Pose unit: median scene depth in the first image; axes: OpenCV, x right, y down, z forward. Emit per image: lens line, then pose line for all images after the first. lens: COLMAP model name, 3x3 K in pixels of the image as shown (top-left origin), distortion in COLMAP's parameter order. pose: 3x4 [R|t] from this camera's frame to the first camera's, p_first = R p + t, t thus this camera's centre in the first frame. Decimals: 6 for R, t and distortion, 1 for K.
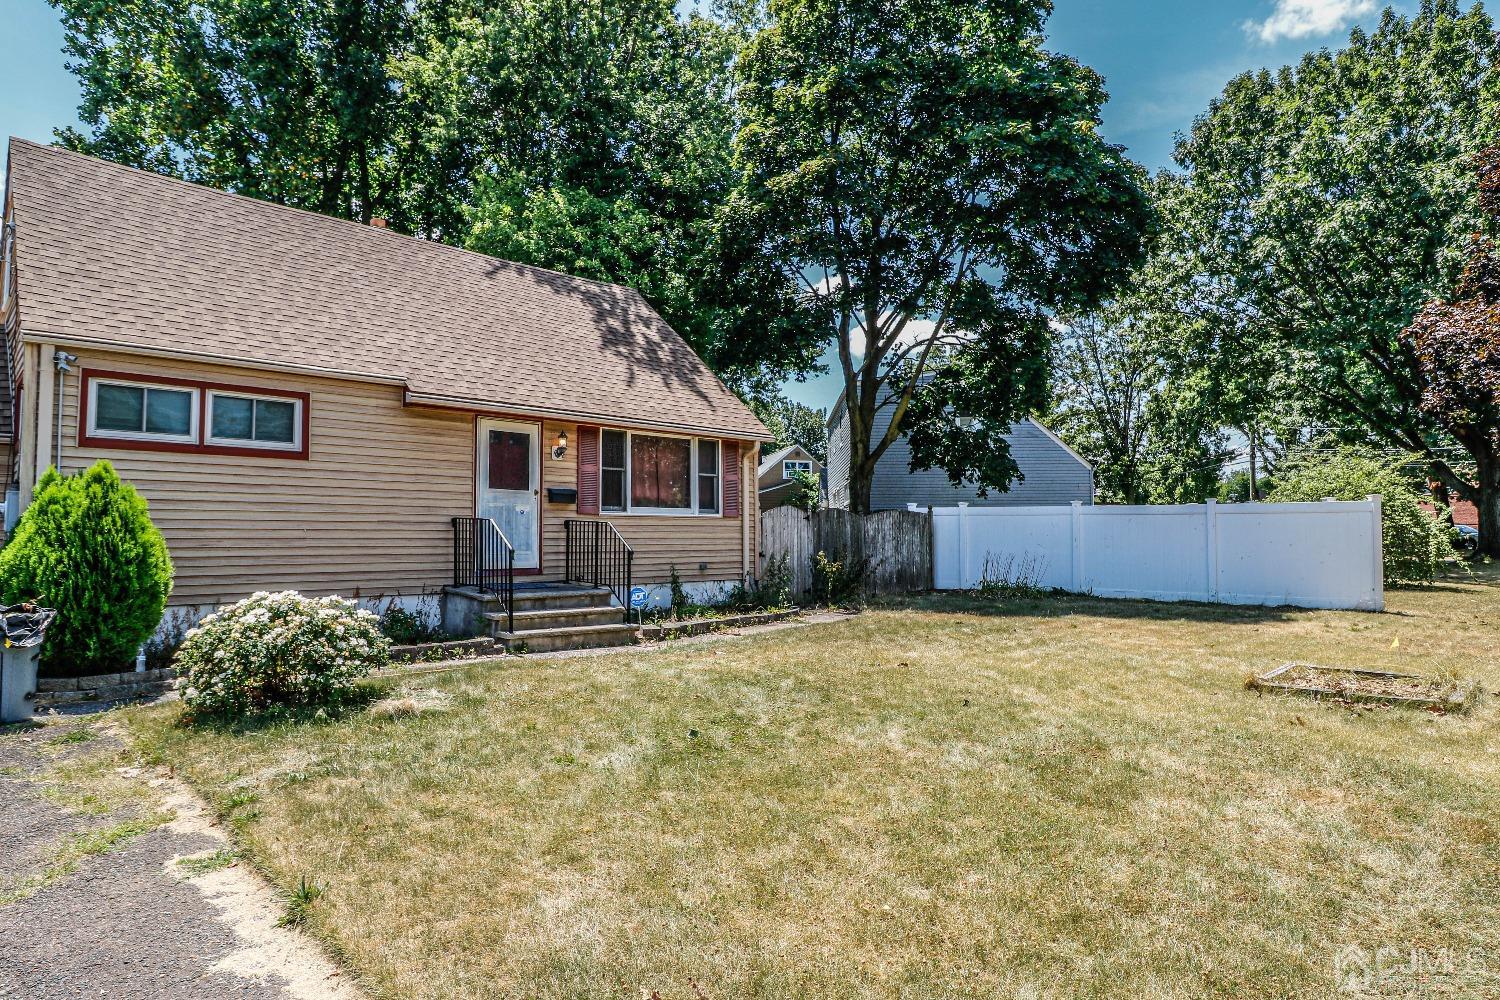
lens RADIAL K [[863.4, 0, 745.0], [0, 863.4, 495.5], [0, 0, 1]] dist [-0.002773, -0.003246]
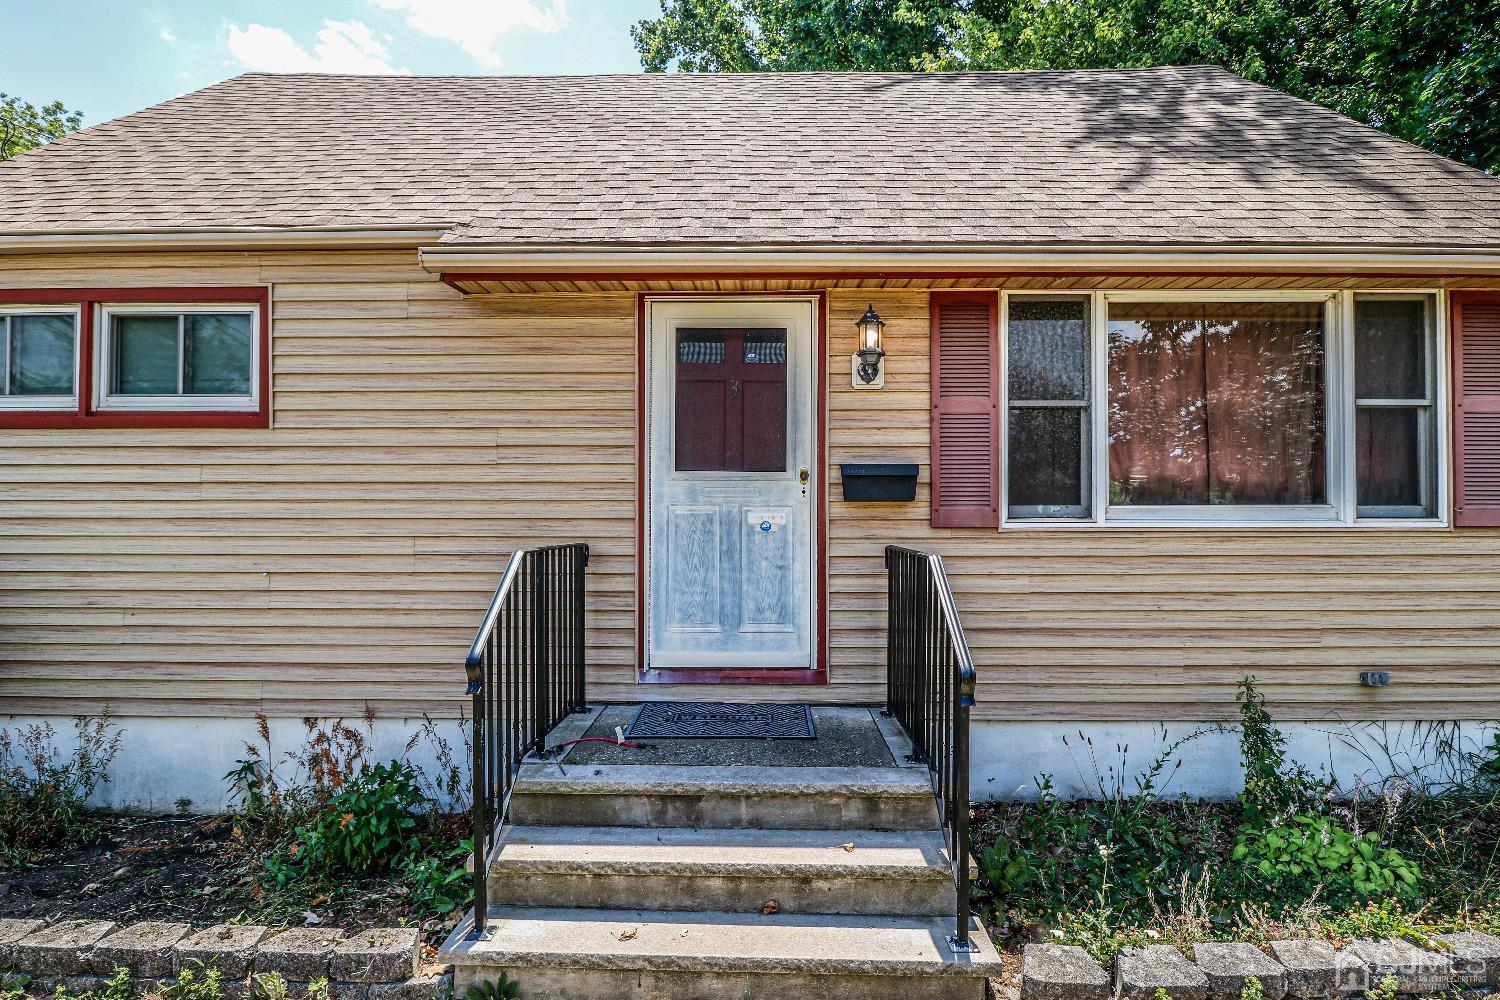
lens RADIAL K [[765.1, 0, 759.8], [0, 765.1, 549.1], [0, 0, 1]] dist [-0.008790, -0.001867]
pose [[0.711100, 0.002012, -0.703088, -0.012661], [0.033285, 0.998778, 0.036522, 0.016206], [0.702303, -0.049372, 0.710164, 0.729583]]
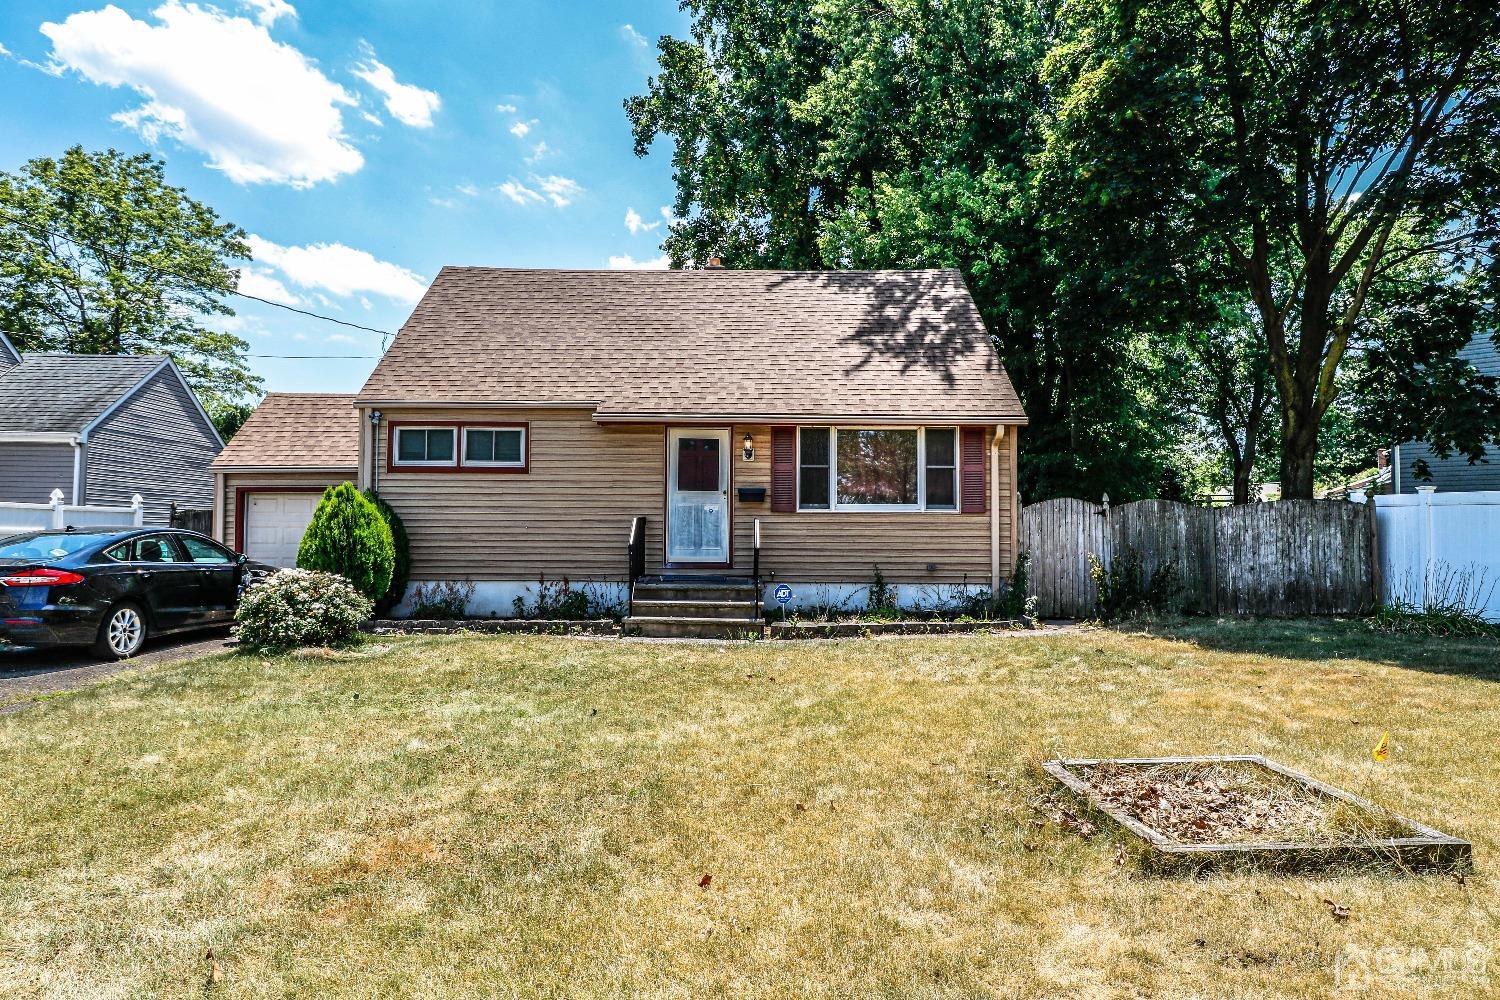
lens RADIAL K [[888.3, 0, 750.3], [0, 888.3, 492.8], [0, 0, 1]] dist [-0.003904, 0.003103]
pose [[0.720078, -0.027159, -0.693361, 0.545075], [0.027713, 0.999562, -0.010372, 0.009001], [0.693339, -0.011746, 0.720516, 0.218412]]
